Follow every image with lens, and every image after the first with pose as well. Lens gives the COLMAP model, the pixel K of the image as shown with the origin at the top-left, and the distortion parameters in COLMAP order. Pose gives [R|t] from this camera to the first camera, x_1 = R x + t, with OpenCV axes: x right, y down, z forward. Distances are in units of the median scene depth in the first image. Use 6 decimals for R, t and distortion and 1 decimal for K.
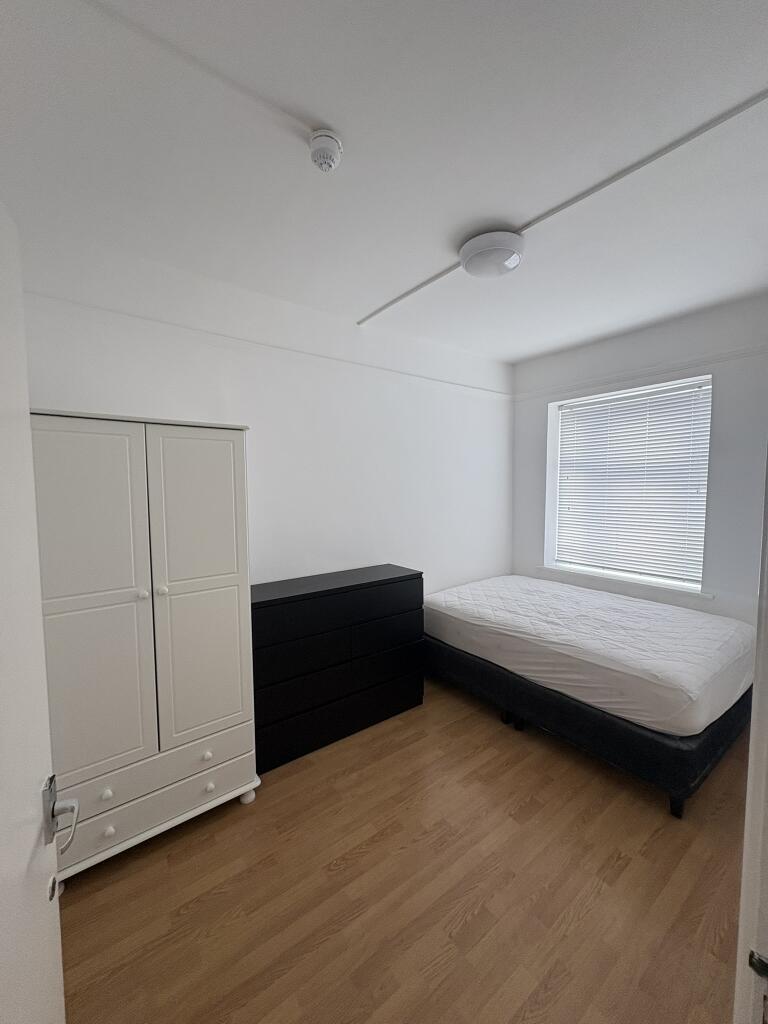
lens RADIAL K [[404.4, 0, 374.6], [0, 404.4, 523.5], [0, 0, 1]] dist [0.001954, 0.000123]
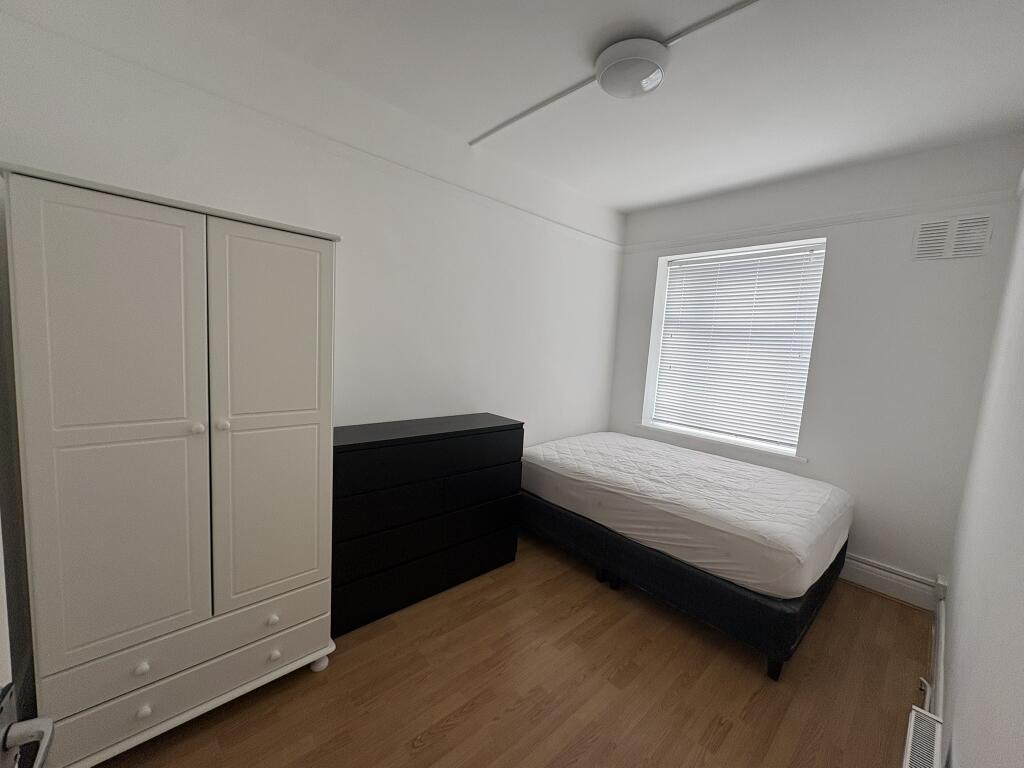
lens RADIAL K [[404.4, 0, 505.3], [0, 404.4, 395.8], [0, 0, 1]] dist [0.001954, 0.000123]
pose [[0.992205, 0.056404, 0.111124, -0.042516], [-0.060870, 0.997452, 0.037209, 0.034435], [-0.108742, -0.043683, 0.993110, 0.104168]]
